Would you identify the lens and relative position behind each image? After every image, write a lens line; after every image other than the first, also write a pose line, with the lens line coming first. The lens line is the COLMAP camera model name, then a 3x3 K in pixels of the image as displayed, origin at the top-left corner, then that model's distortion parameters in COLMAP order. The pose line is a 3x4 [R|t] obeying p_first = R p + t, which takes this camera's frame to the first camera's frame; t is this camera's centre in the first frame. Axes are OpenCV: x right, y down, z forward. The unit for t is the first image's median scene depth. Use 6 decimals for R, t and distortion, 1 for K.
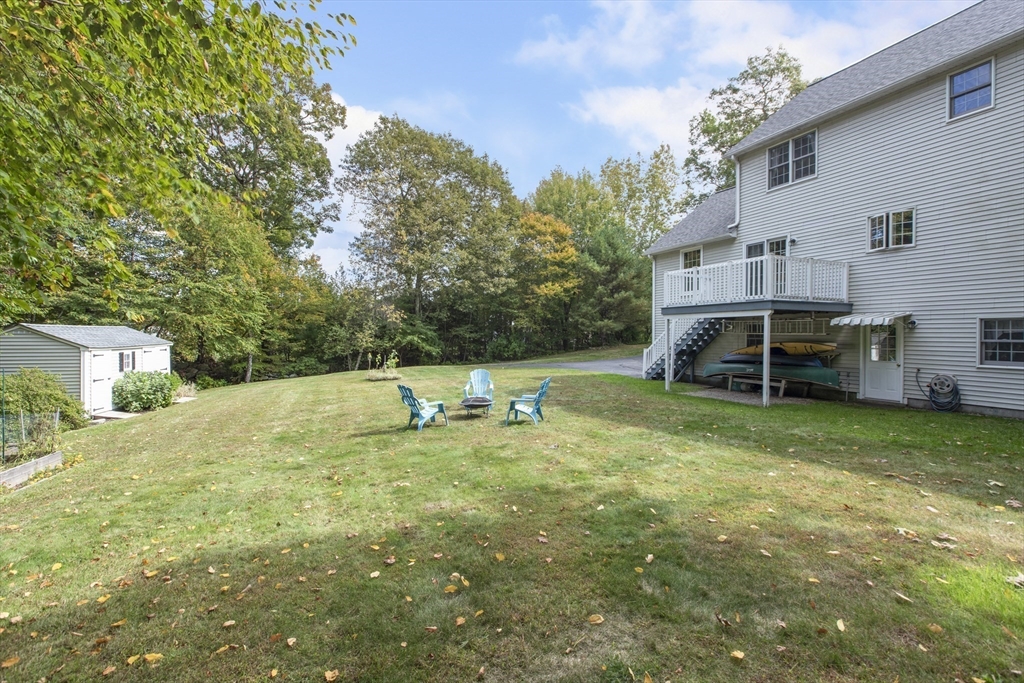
lens RADIAL K [[455.9, 0, 513.6], [0, 455.9, 340.5], [0, 0, 1]] dist [-0.003832, -0.000017]
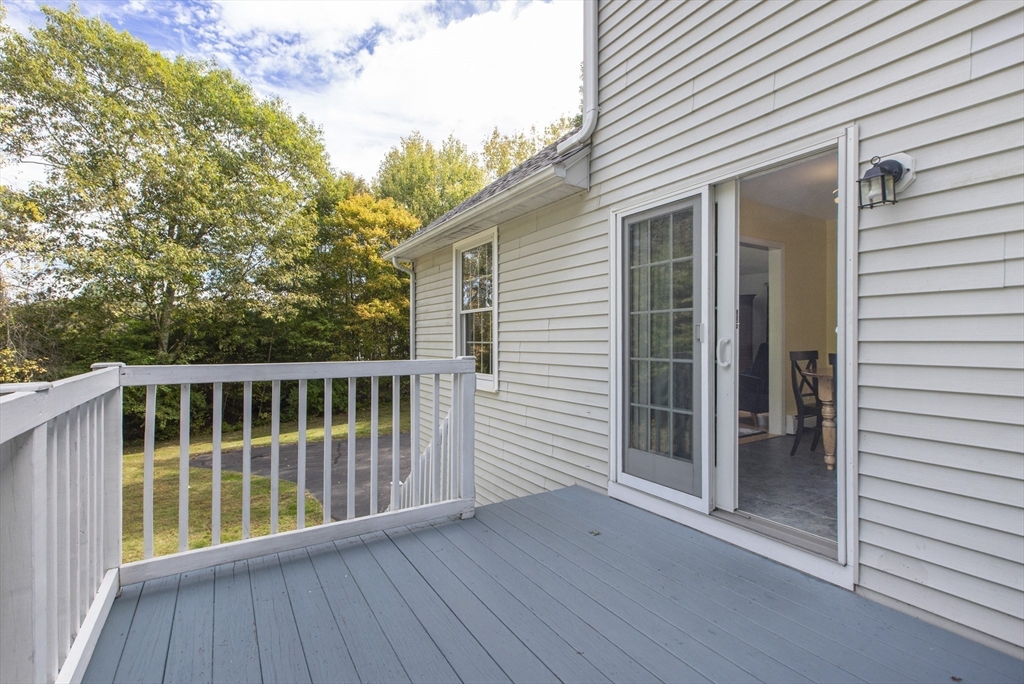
lens RADIAL K [[455.9, 0, 509.6], [0, 455.9, 340.8], [0, 0, 1]] dist [-0.003832, -0.000017]
pose [[0.991623, -0.007017, 0.128977, 0.178522], [0.008025, 0.999941, -0.007296, -0.061807], [-0.128918, 0.008270, 0.991621, 0.328189]]
